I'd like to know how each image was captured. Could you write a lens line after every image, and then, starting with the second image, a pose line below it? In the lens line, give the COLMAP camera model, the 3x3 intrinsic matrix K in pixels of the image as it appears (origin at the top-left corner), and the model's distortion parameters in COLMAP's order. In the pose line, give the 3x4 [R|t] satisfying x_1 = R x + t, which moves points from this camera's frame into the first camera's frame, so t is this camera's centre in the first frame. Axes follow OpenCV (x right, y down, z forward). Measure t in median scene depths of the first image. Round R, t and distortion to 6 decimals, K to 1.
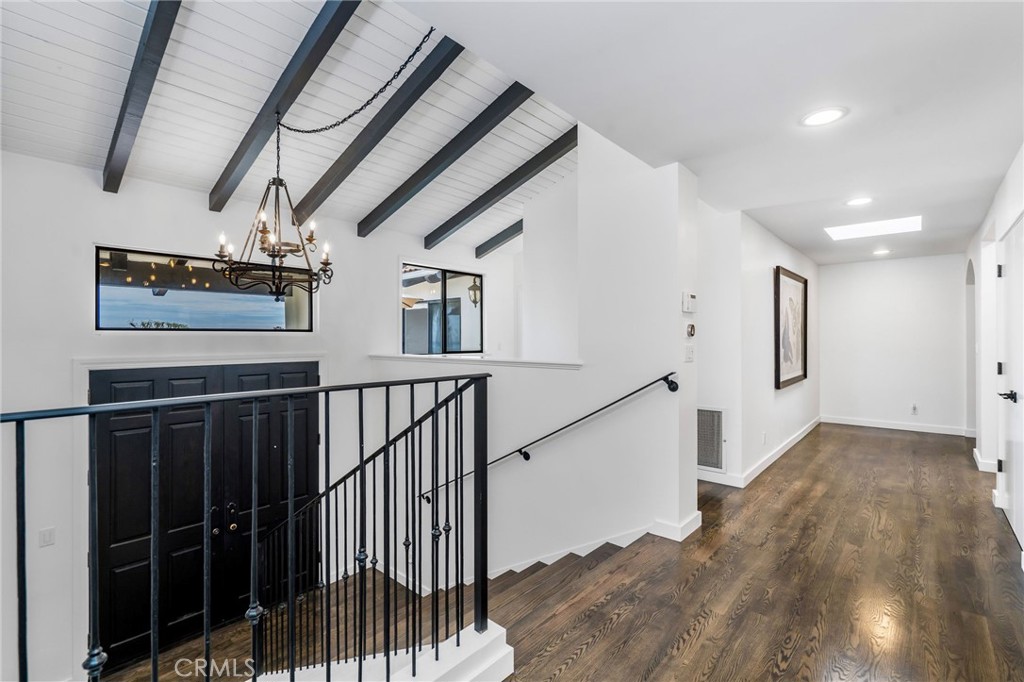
lens RADIAL K [[449.5, 0, 497.9], [0, 449.5, 338.7], [0, 0, 1]] dist [-0.002088, -0.000125]
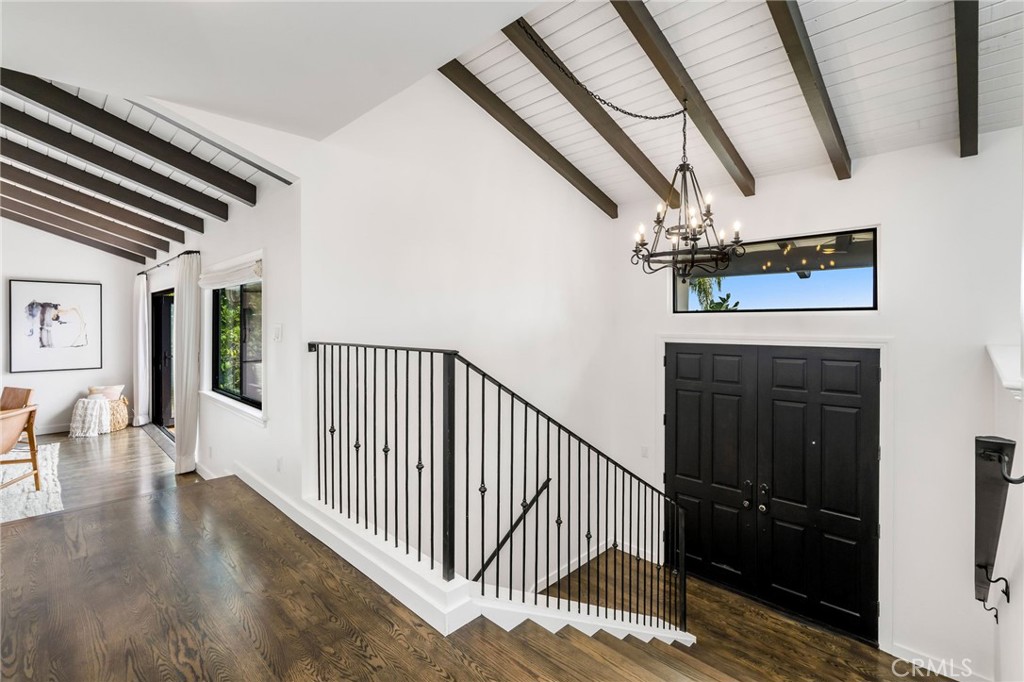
lens RADIAL K [[463.2, 0, 513.3], [0, 463.2, 331.8], [0, 0, 1]] dist [-0.000188, 0.000240]
pose [[-0.009798, 0.025215, -0.999634, 0.456530], [0.000377, 0.999682, 0.025213, 0.001176], [0.999952, -0.000130, -0.009804, 0.481061]]
